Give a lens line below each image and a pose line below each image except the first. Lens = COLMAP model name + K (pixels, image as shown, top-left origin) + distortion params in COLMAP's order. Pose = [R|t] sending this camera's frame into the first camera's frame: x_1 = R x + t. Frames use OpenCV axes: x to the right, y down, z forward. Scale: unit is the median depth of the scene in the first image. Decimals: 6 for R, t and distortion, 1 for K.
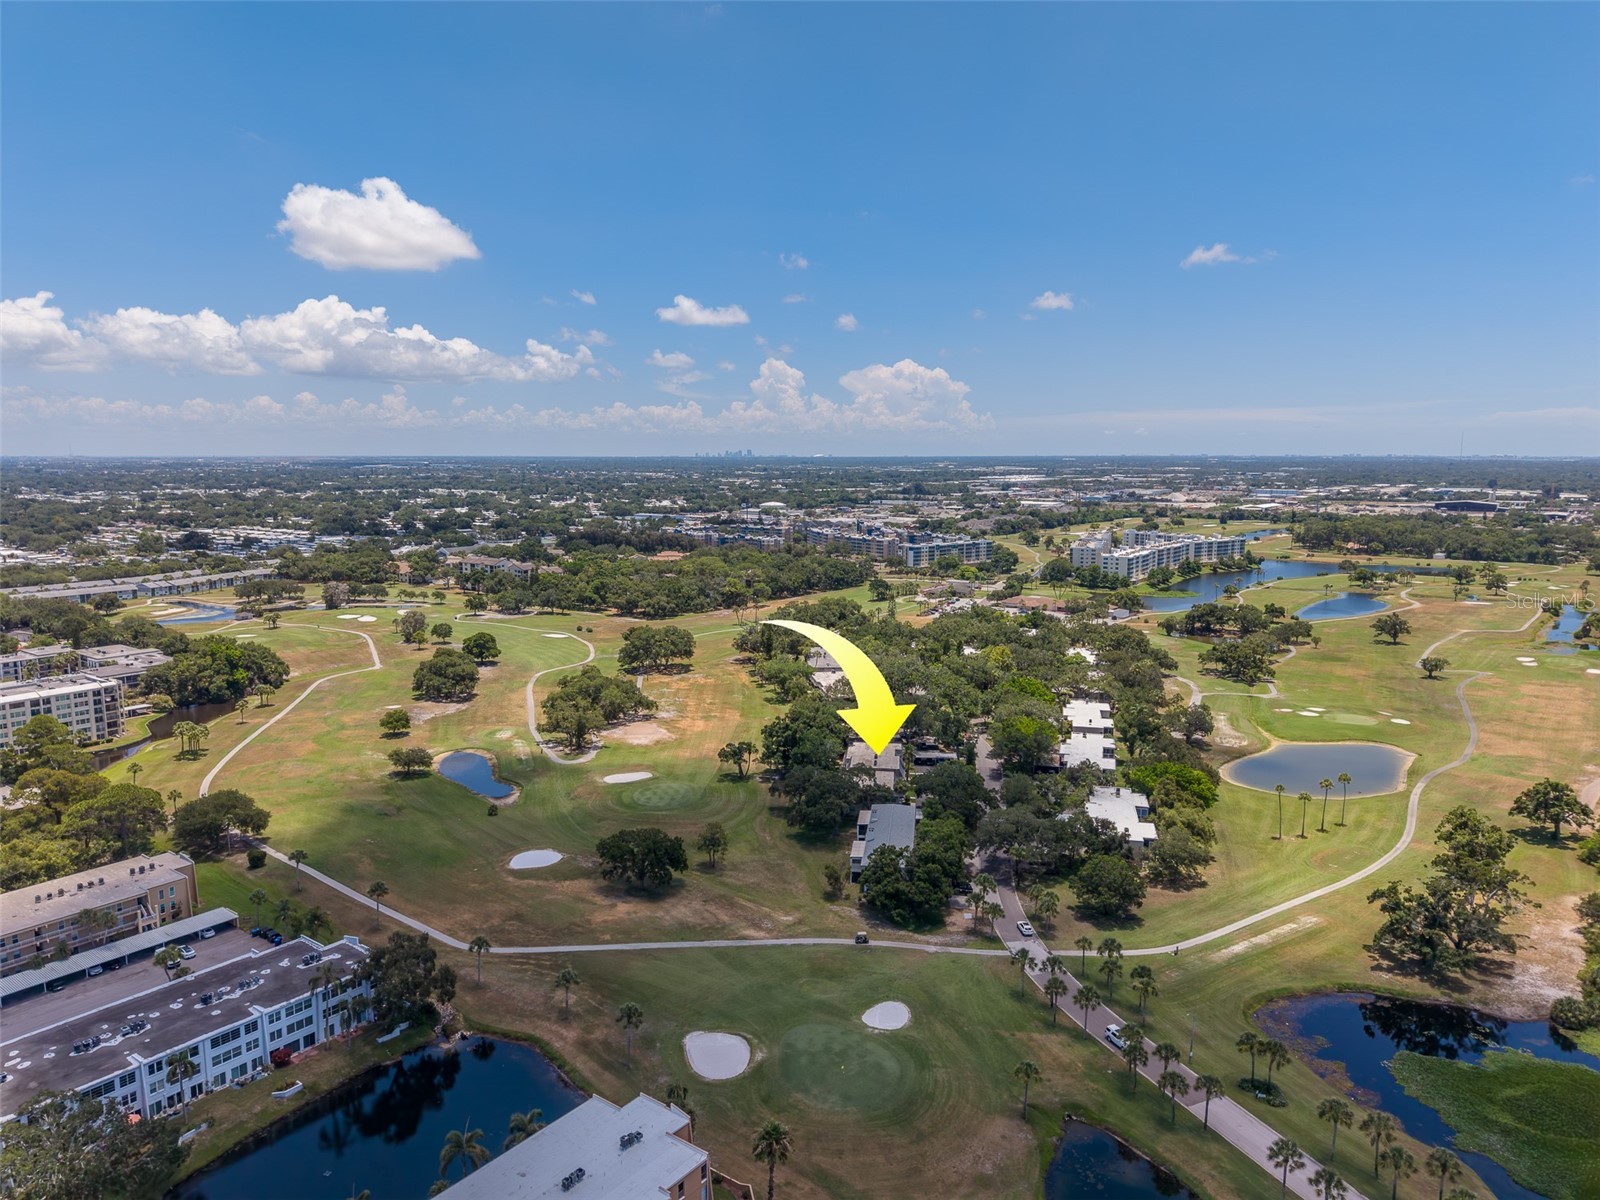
lens RADIAL K [[1080.2, 0, 802.1], [0, 1080.2, 597.3], [0, 0, 1]] dist [0.027692, -0.020977]
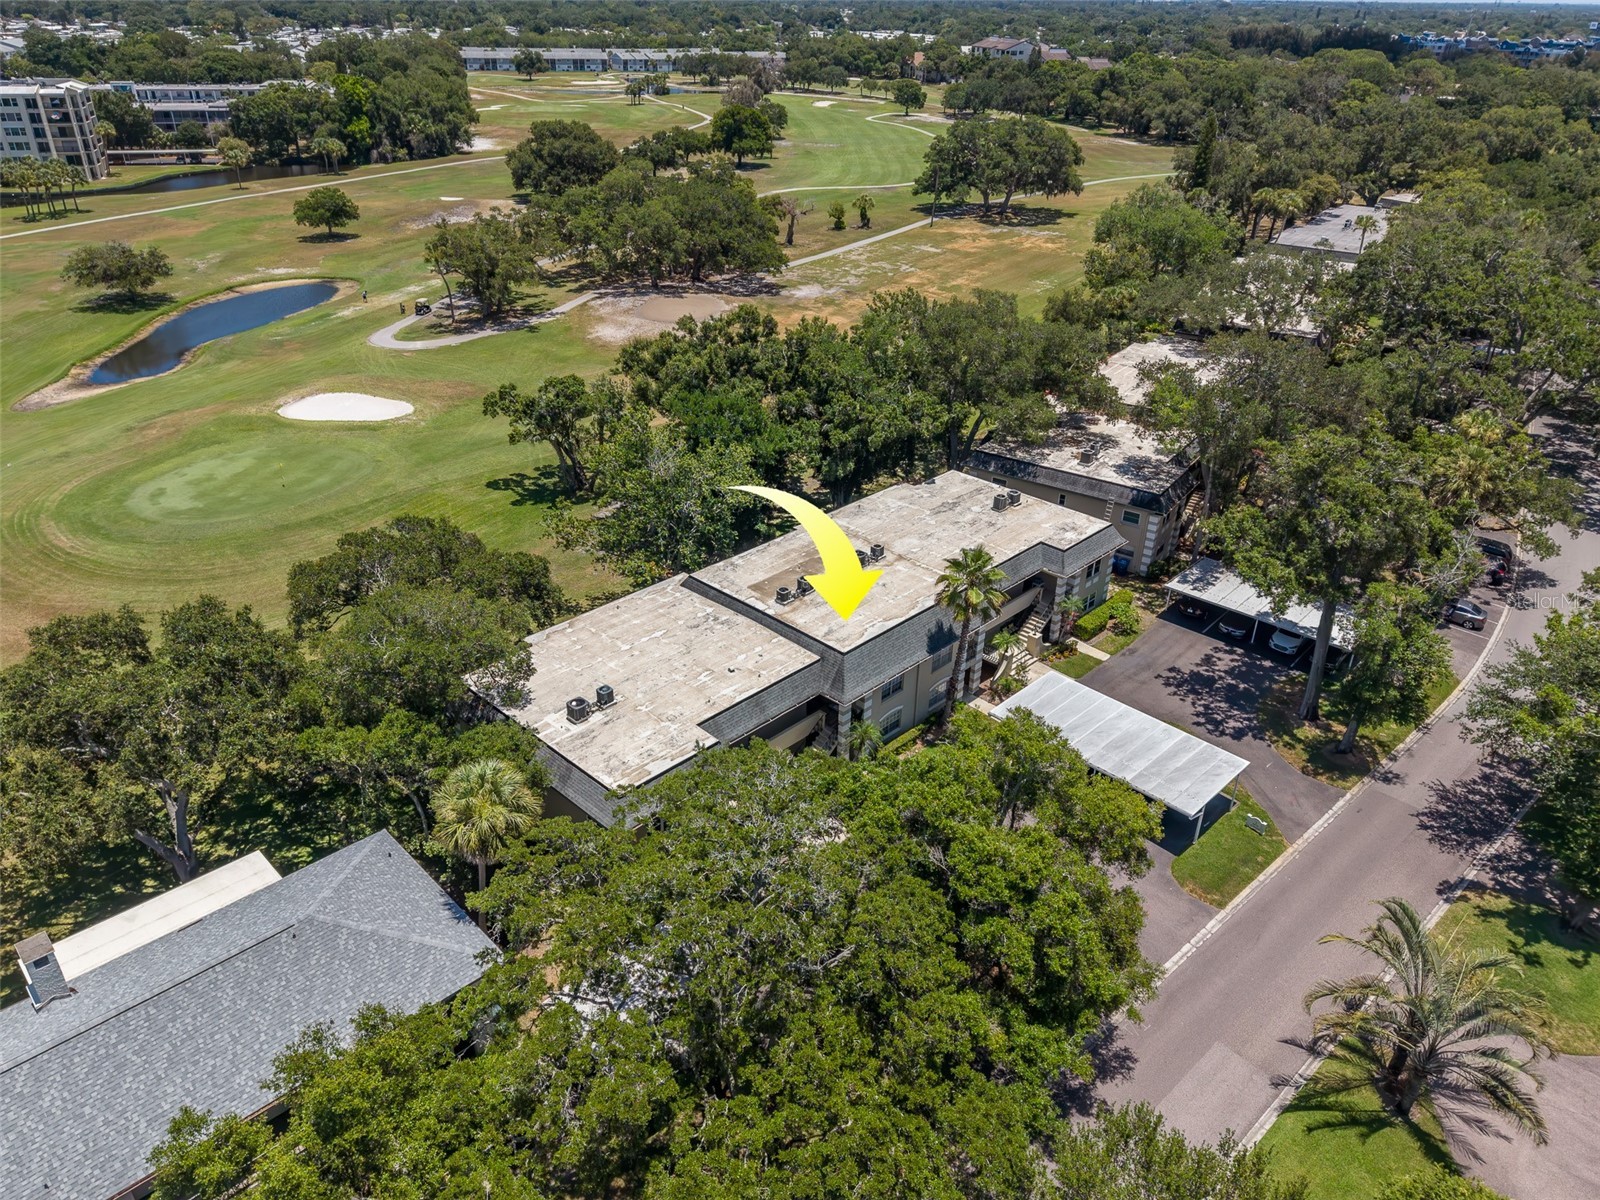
lens RADIAL K [[1113.1, 0, 800.0], [0, 1113.1, 600.0], [0, 0, 1]] dist [0.032182, -0.026397]
pose [[0.782573, 0.310494, -0.539605, 0.154865], [-0.100782, 0.918503, 0.382355, 0.054395], [0.614347, -0.244838, 0.750088, 0.665717]]
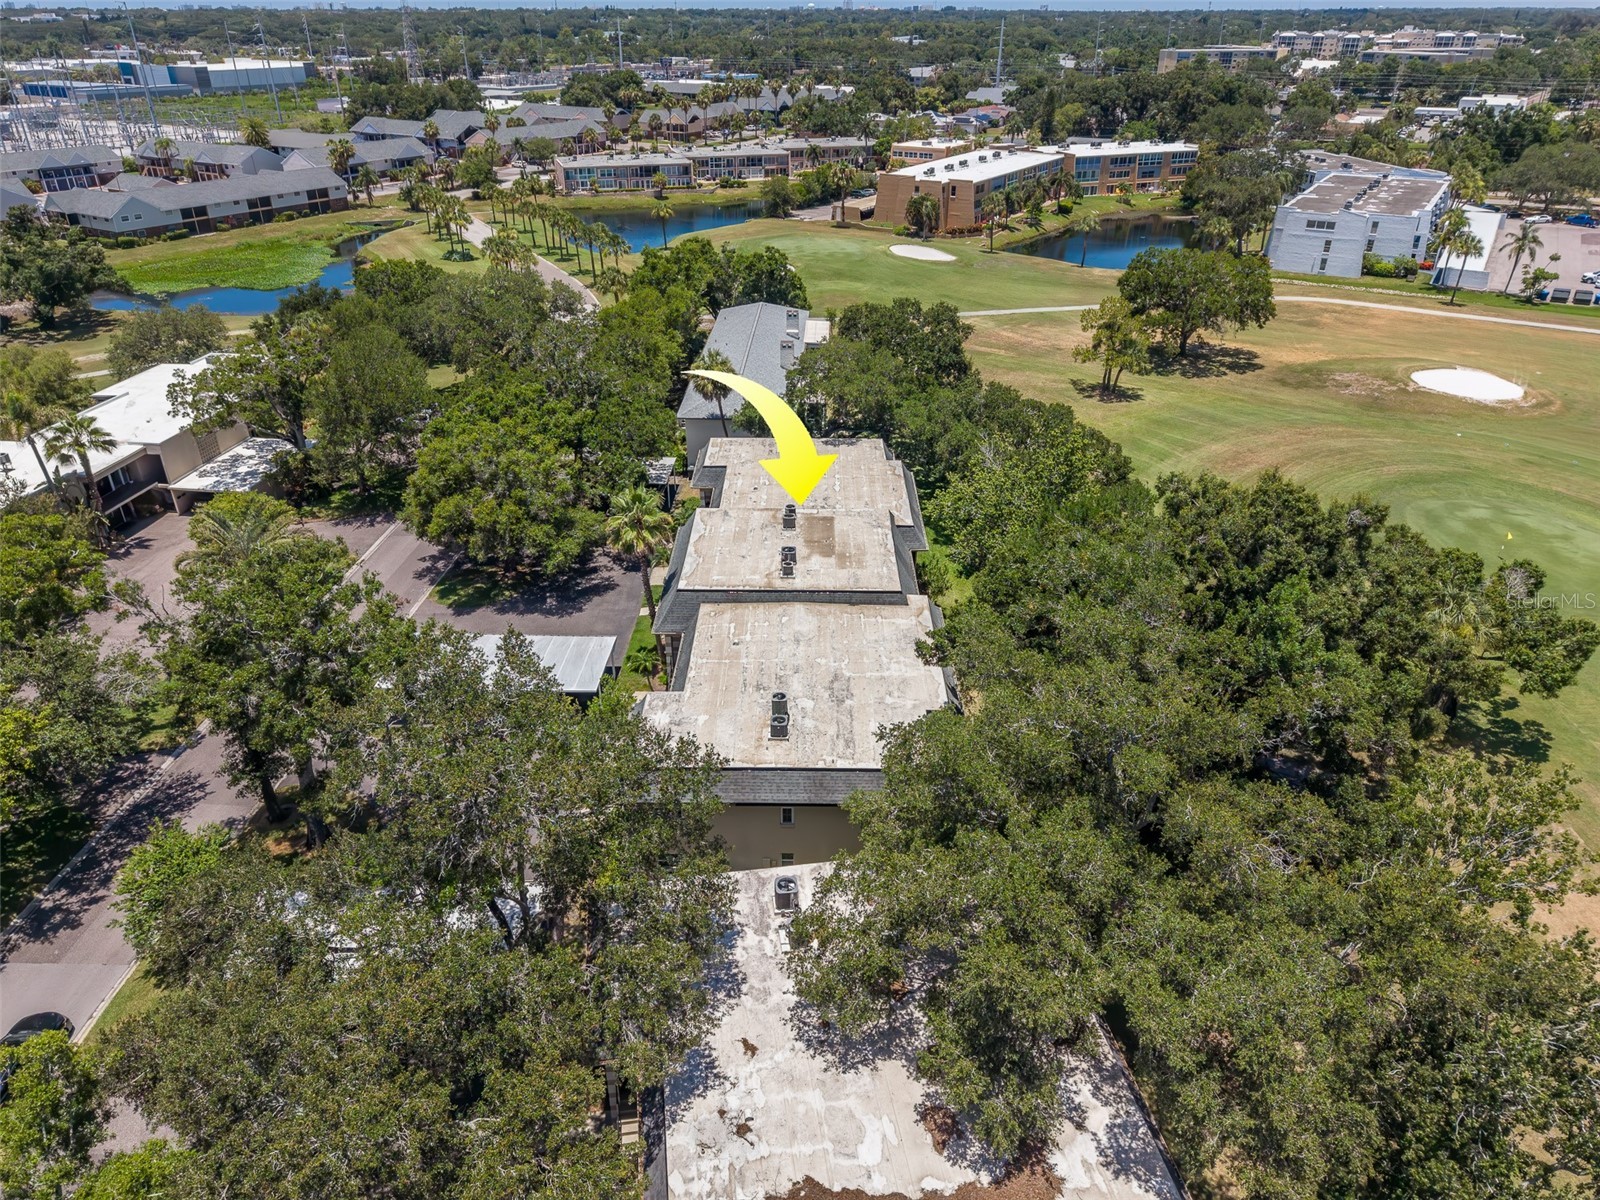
lens RADIAL K [[1080.2, 0, 802.1], [0, 1080.2, 597.3], [0, 0, 1]] dist [0.027692, -0.020977]
pose [[-0.995972, 0.043667, -0.078311, 0.067402], [-0.011170, 0.806161, 0.591591, 0.018571], [0.088964, 0.590083, -0.802426, 0.970076]]
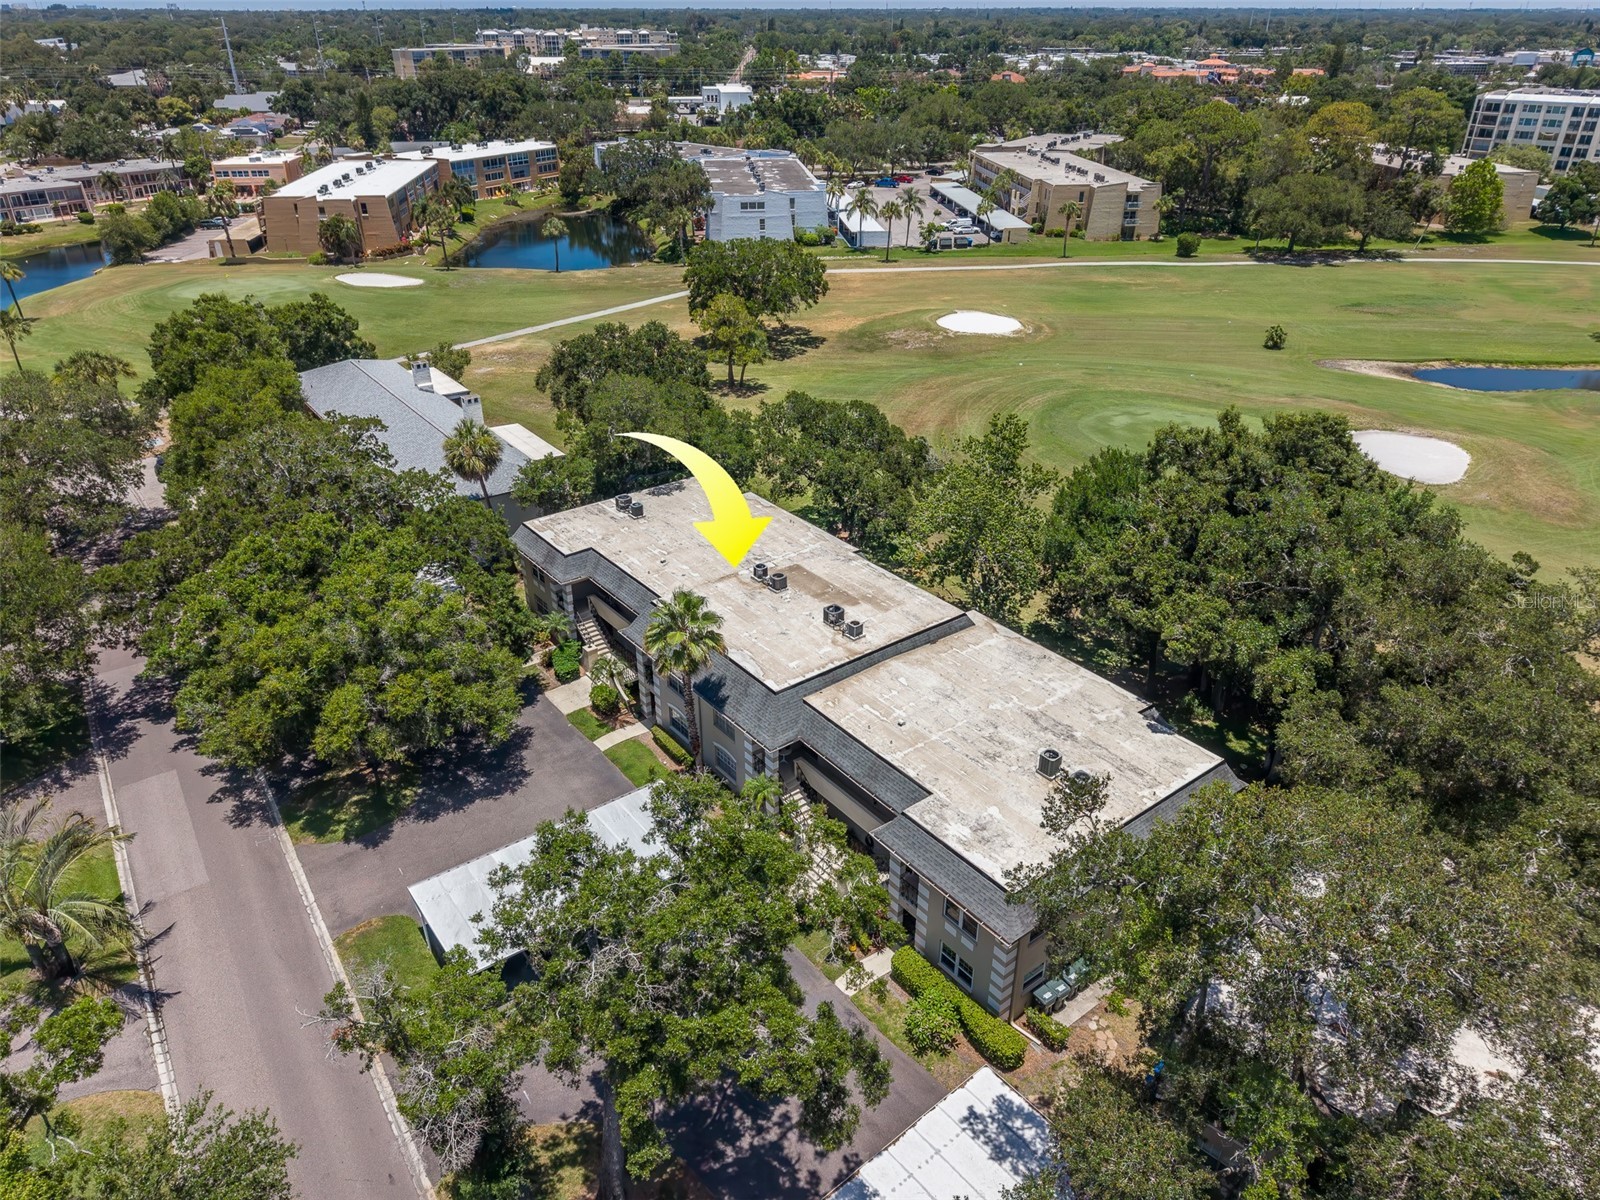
lens RADIAL K [[1092.8, 0, 798.3], [0, 1092.8, 597.3], [0, 0, 1]] dist [0.022527, -0.018847]
pose [[-0.724238, 0.327513, -0.606807, 0.157281], [-0.092681, 0.825784, 0.556319, 0.028827], [0.683293, 0.459147, -0.567710, 0.906471]]
